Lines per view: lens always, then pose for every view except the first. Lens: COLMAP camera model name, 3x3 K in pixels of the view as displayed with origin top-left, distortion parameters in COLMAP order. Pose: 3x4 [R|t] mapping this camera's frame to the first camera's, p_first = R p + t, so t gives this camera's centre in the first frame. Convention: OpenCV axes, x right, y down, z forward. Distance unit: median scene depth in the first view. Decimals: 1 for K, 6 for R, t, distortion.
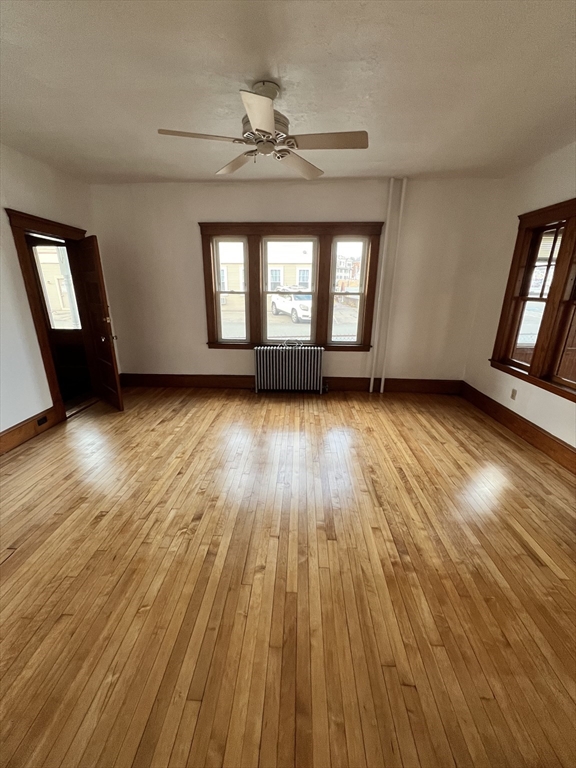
lens RADIAL K [[309.4, 0, 289.1], [0, 309.4, 383.8], [0, 0, 1]] dist [0.000983, 0.000108]
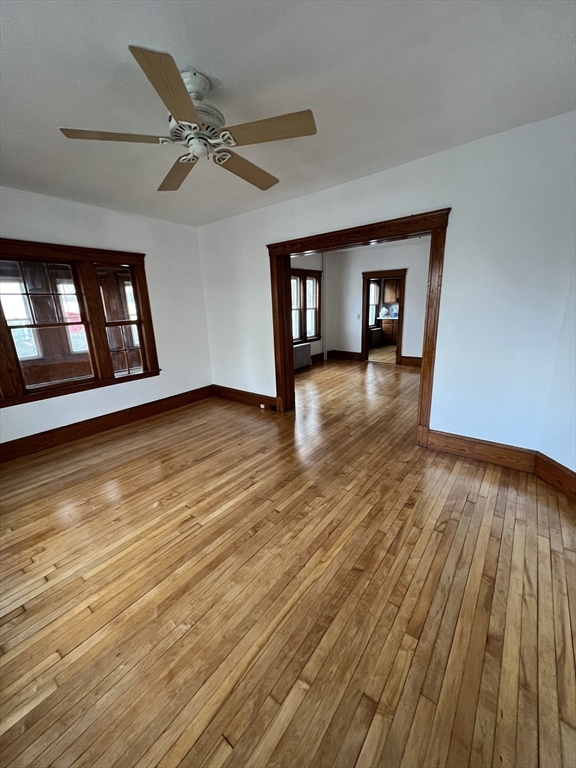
lens RADIAL K [[309.4, 0, 286.0], [0, 309.4, 384.6], [0, 0, 1]] dist [0.000983, 0.000108]
pose [[-0.814565, -0.116603, 0.568231, -0.438142], [0.213841, 0.850234, 0.481014, -0.296295], [-0.539217, 0.513328, -0.667637, 0.929776]]
